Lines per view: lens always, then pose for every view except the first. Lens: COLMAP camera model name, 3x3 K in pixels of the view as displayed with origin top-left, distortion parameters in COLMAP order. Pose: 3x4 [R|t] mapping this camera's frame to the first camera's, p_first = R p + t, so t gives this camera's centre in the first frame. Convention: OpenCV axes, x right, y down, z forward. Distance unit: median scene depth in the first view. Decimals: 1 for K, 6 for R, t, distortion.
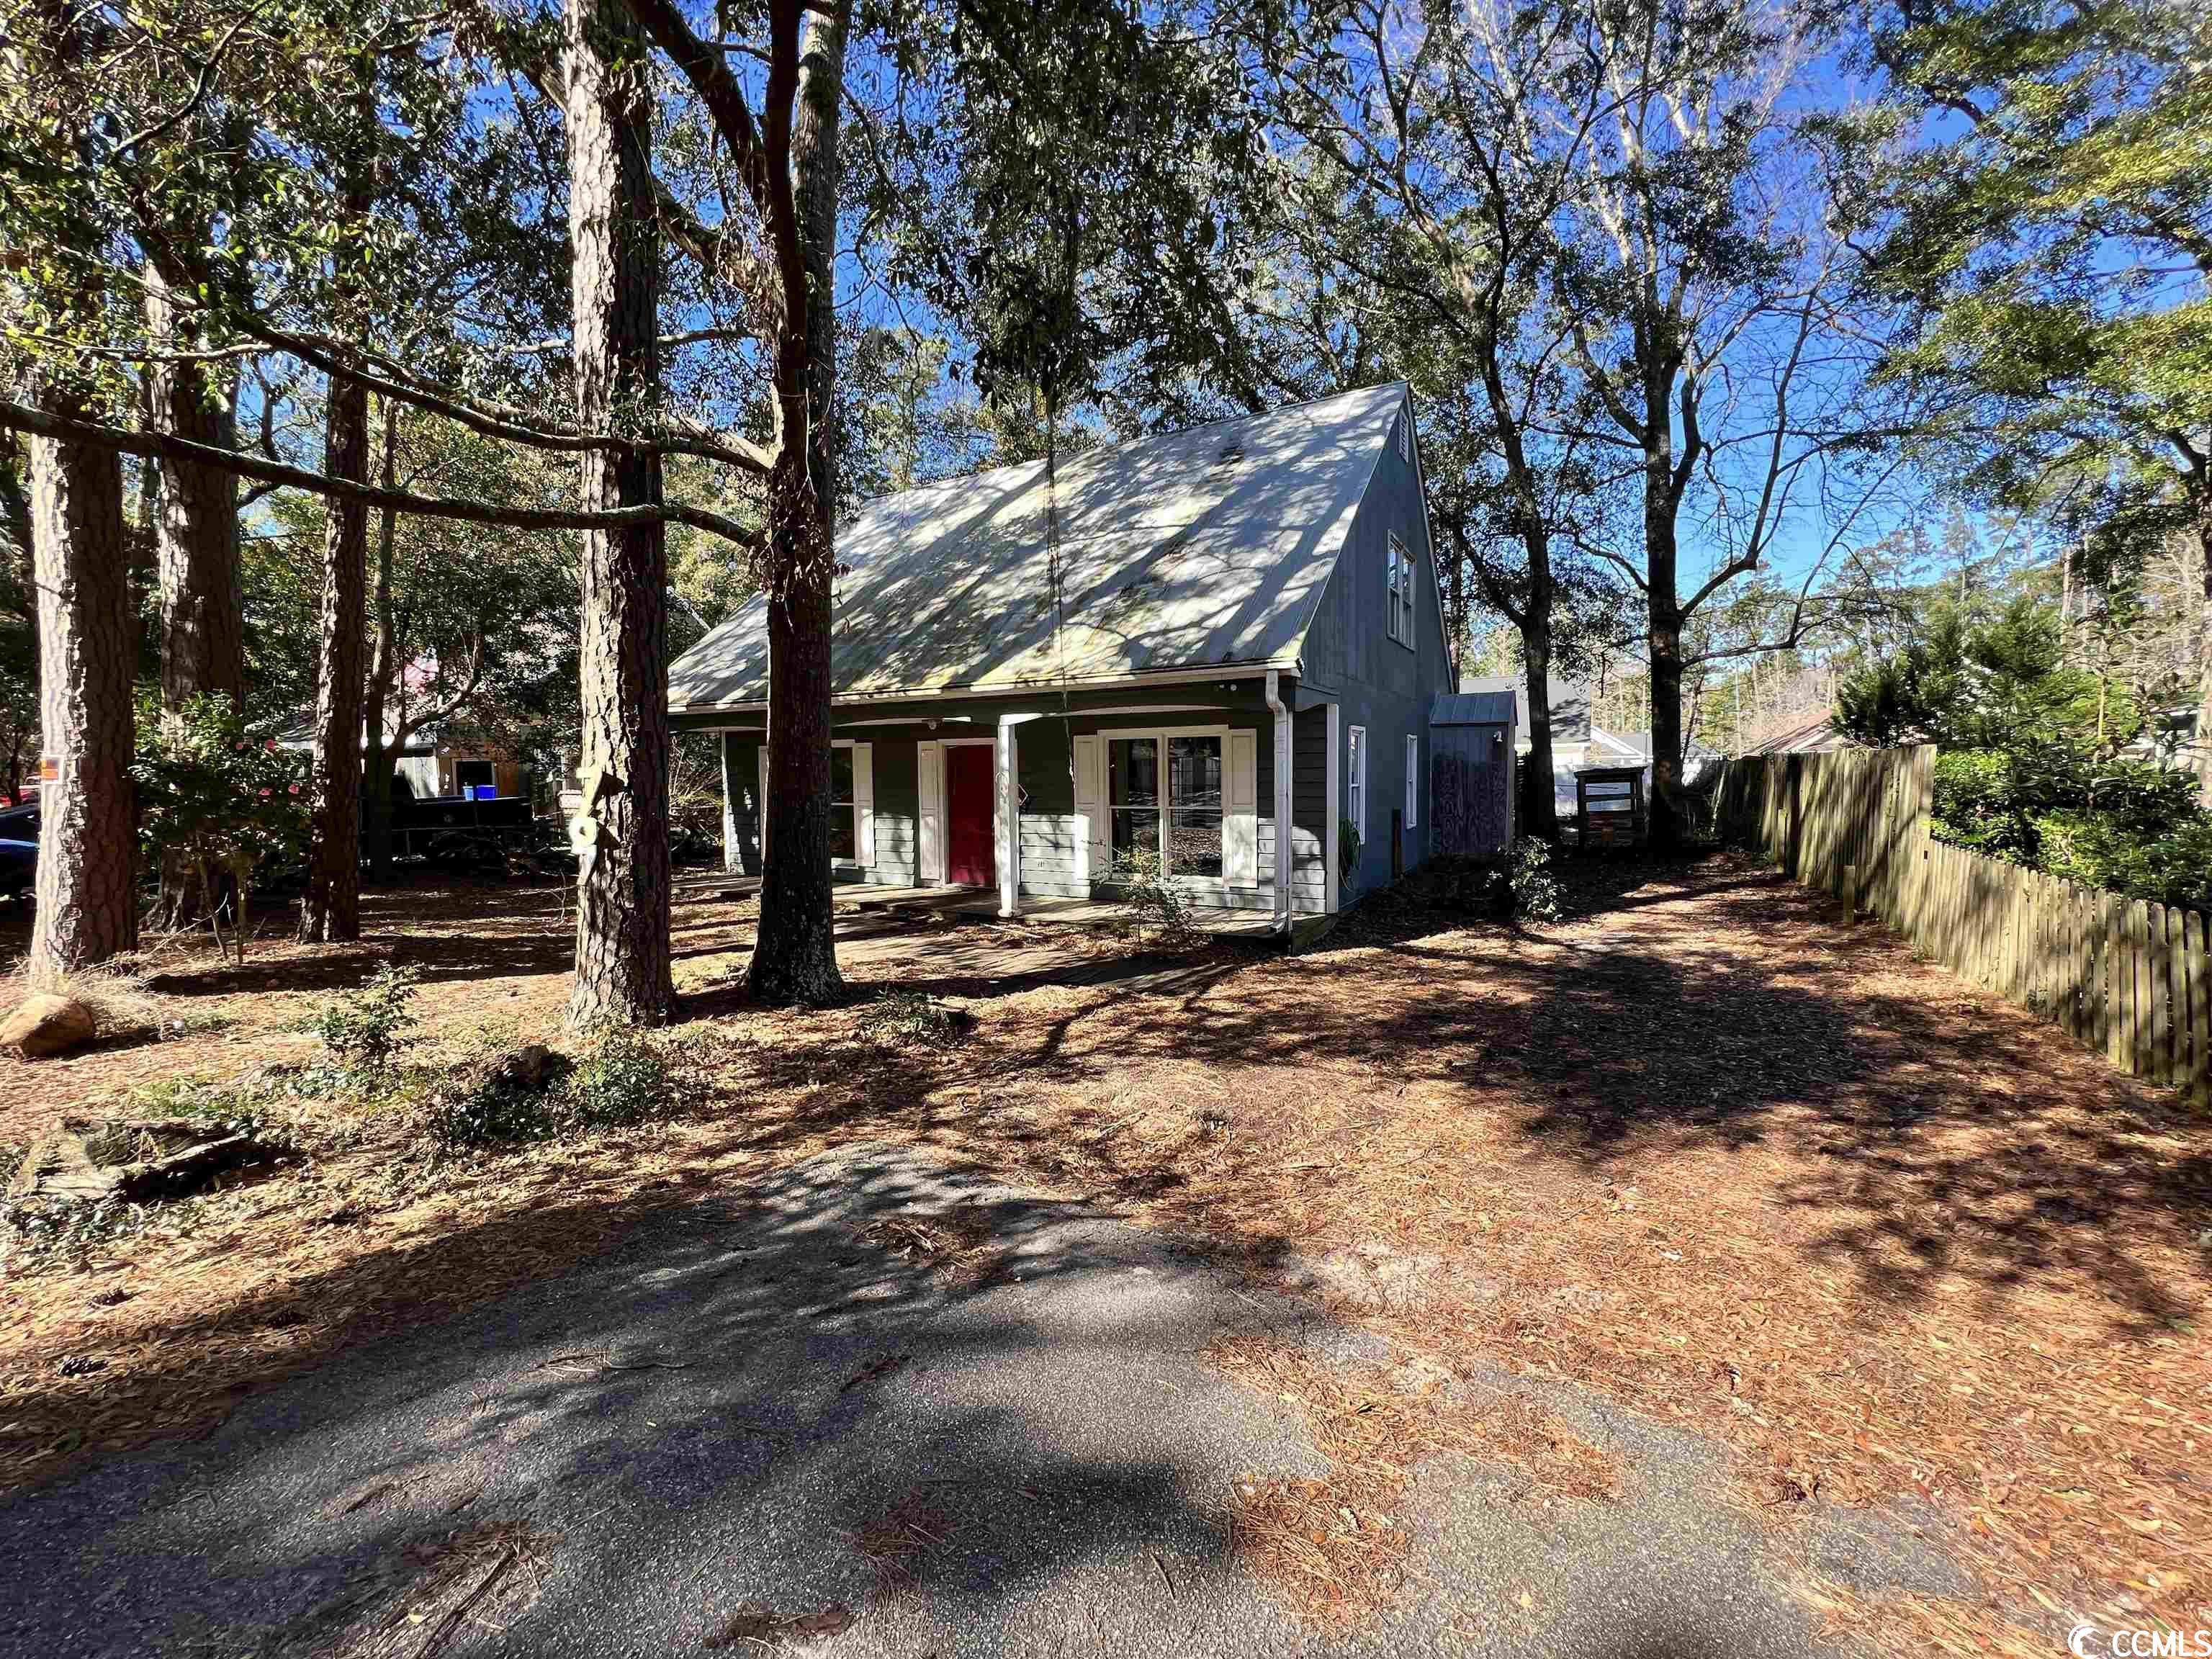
lens RADIAL K [[881.5, 0, 1103.6], [0, 881.5, 827.4], [0, 0, 1]] dist [-0.002421, 0.000861]
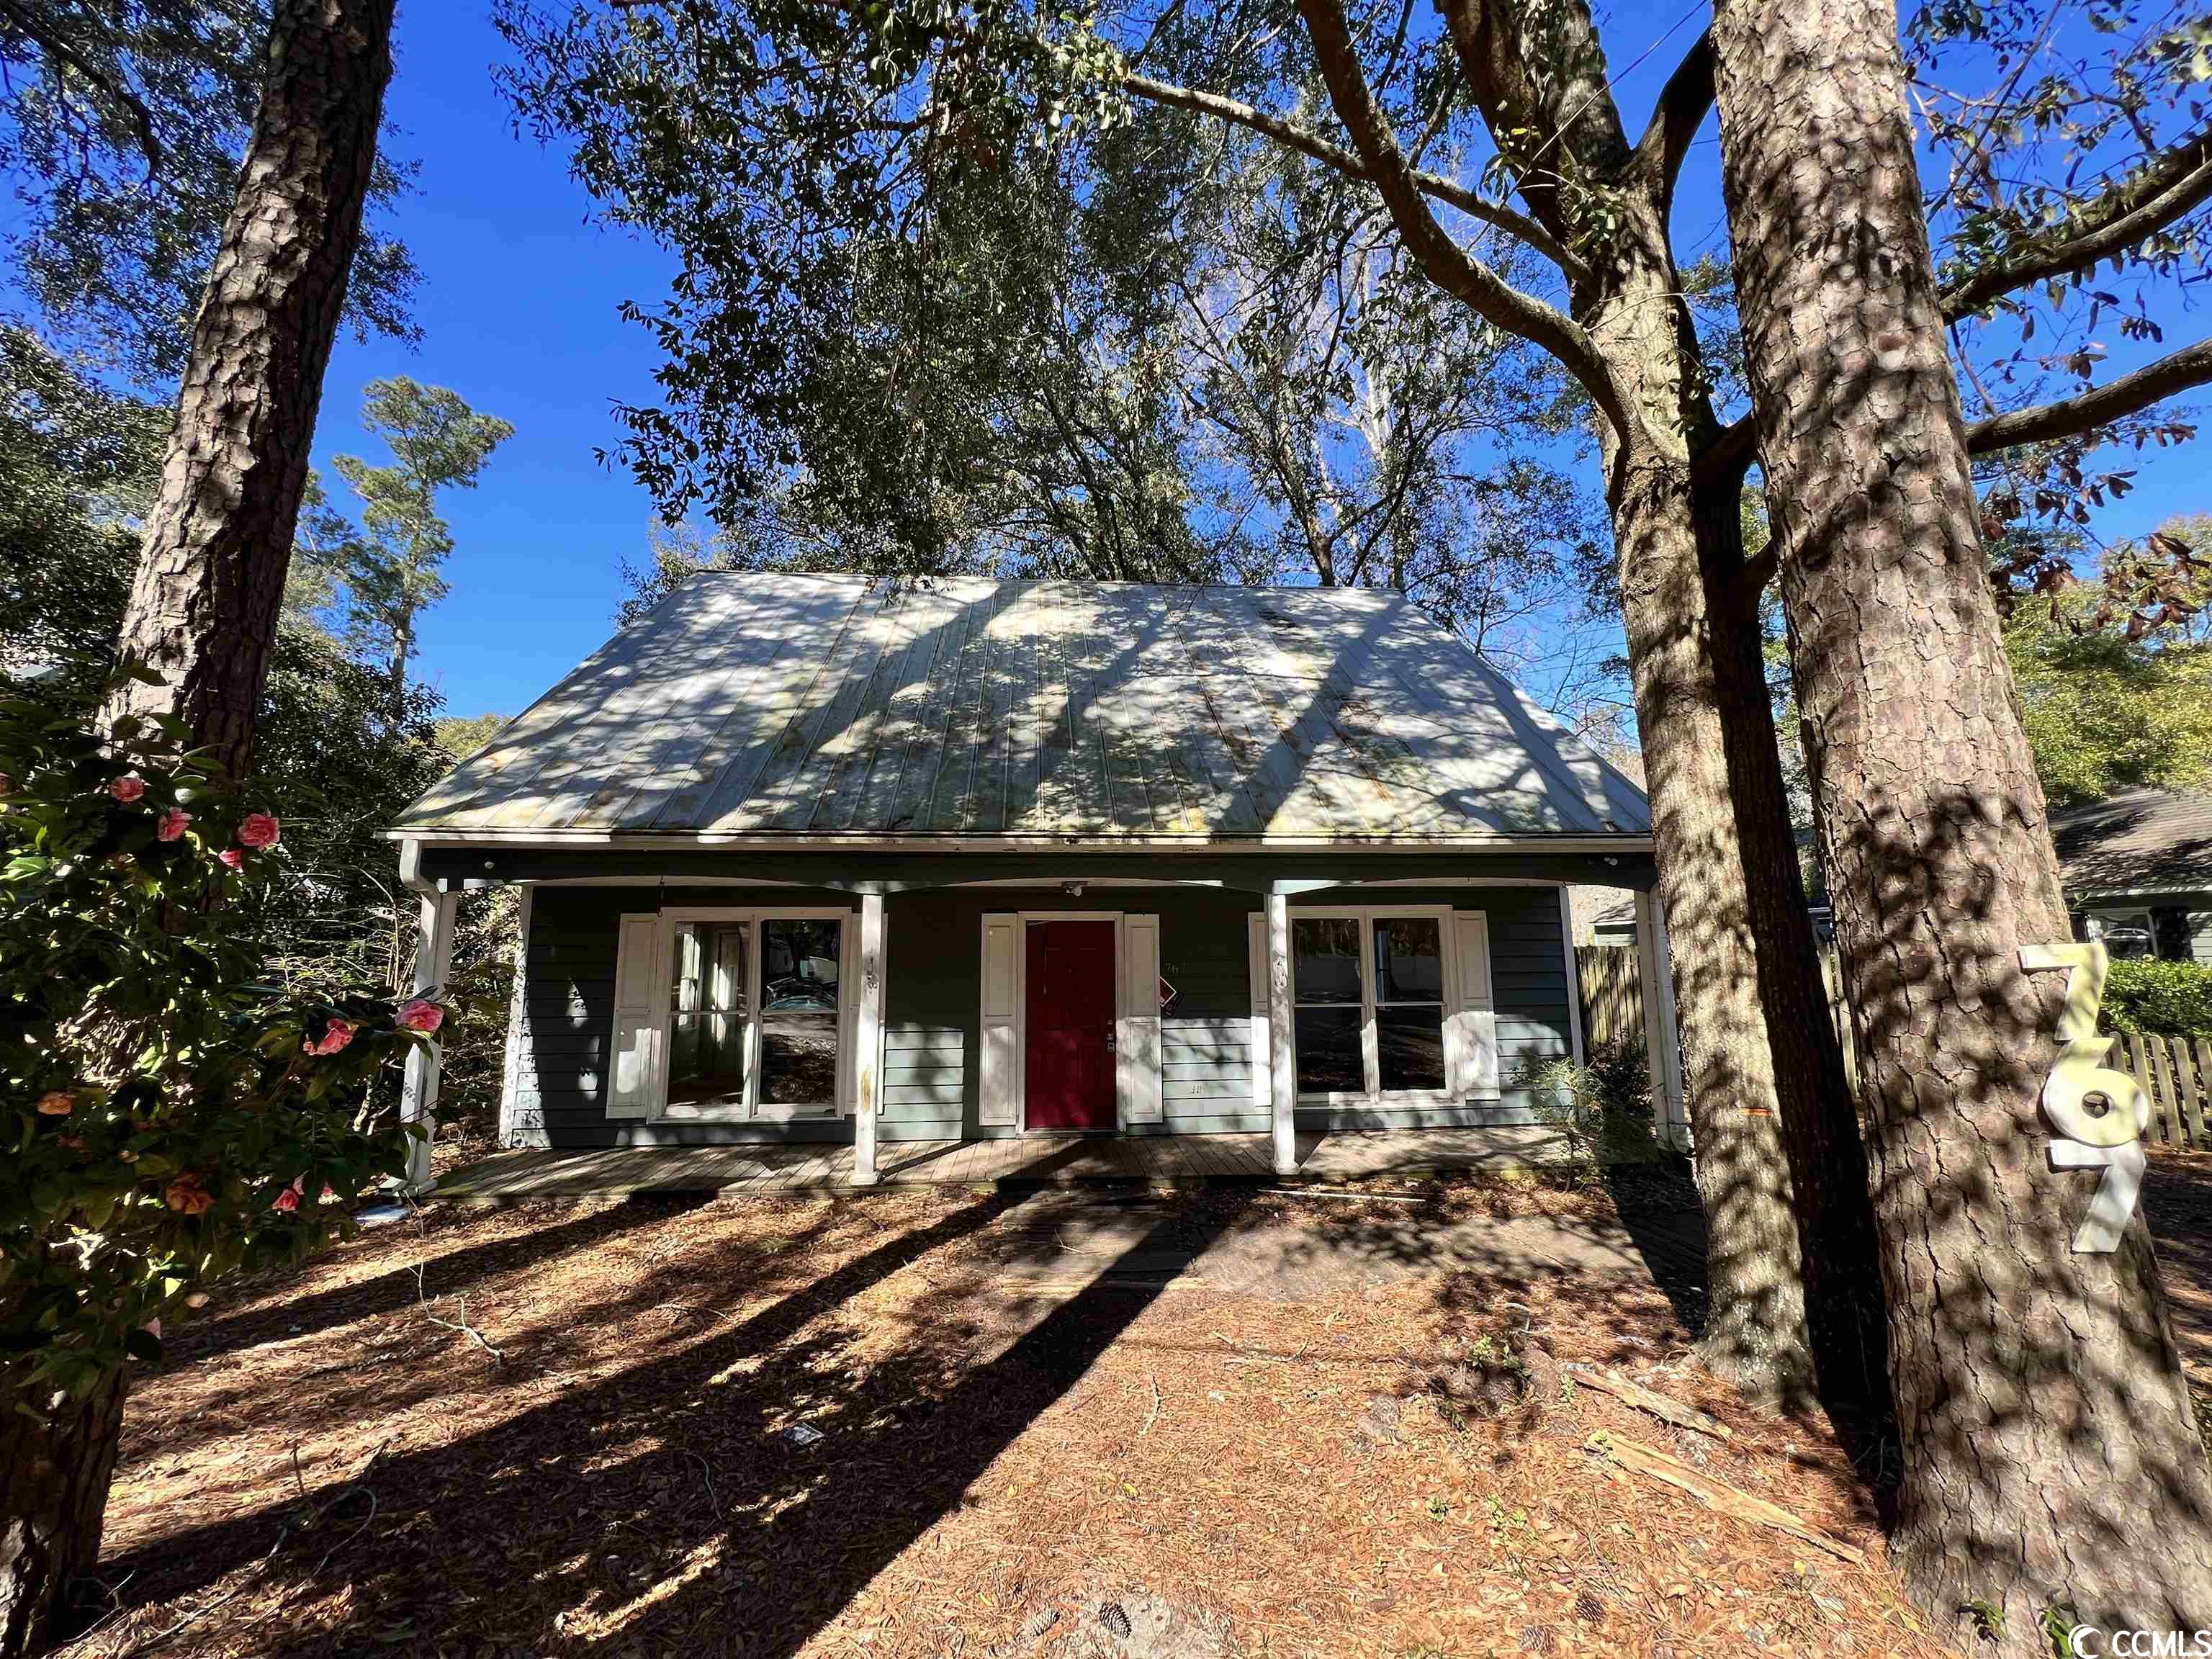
lens RADIAL K [[881.5, 0, 1103.6], [0, 881.5, 827.4], [0, 0, 1]] dist [-0.002421, 0.000861]
pose [[0.829837, 0.085695, 0.551386, -0.559064], [0.033004, 0.978870, -0.201805, -0.024891], [-0.557028, 0.185663, 0.809474, 0.426128]]
